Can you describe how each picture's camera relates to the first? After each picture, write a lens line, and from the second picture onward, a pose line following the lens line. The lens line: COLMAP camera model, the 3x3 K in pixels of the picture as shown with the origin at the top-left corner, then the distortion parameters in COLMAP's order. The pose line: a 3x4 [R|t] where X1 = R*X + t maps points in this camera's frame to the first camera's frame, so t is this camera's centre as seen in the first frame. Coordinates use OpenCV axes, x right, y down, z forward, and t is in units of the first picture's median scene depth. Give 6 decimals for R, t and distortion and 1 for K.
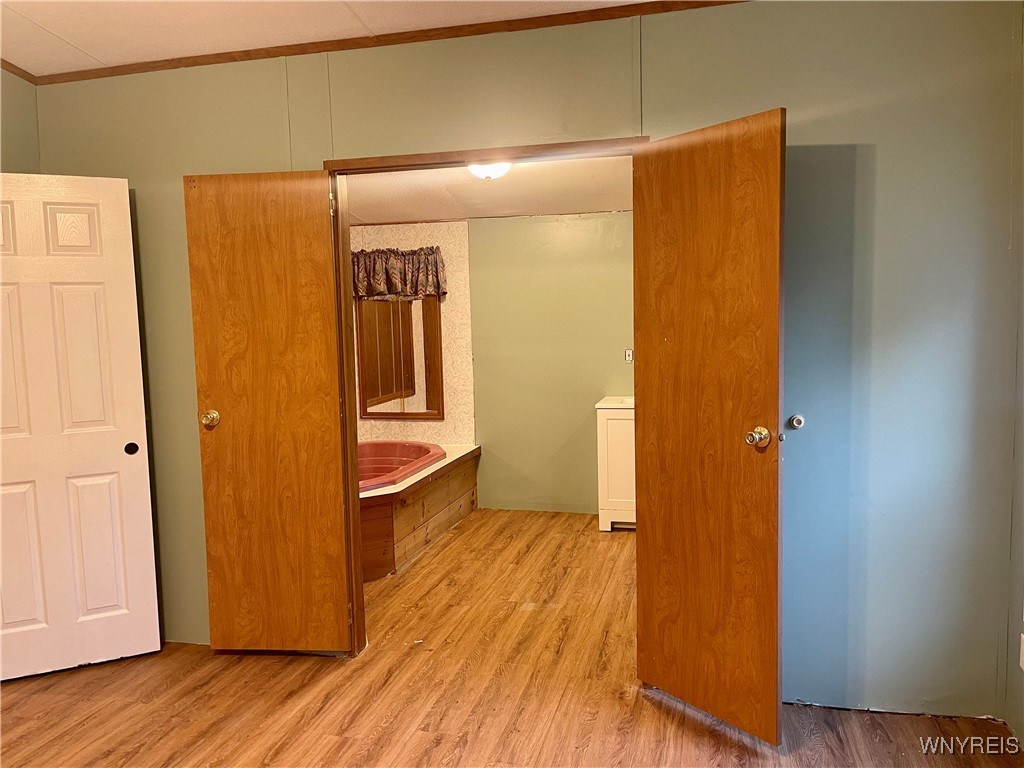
lens RADIAL K [[774.5, 0, 514.5], [0, 774.5, 386.1], [0, 0, 1]] dist [0.057340, -0.052090]
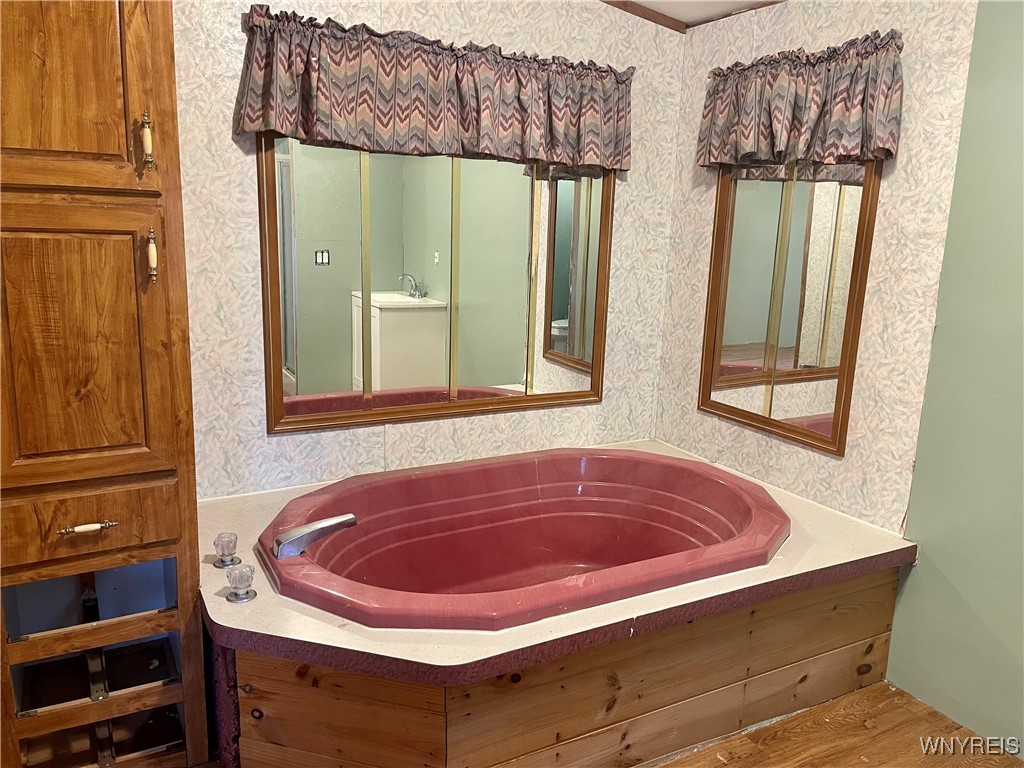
lens RADIAL K [[774.5, 0, 516.7], [0, 774.5, 385.4], [0, 0, 1]] dist [0.057340, -0.052090]
pose [[0.681356, 0.195046, -0.705486, 0.085895], [-0.107968, 0.980081, 0.166688, -0.049124], [0.723945, -0.037404, 0.688843, 0.574671]]
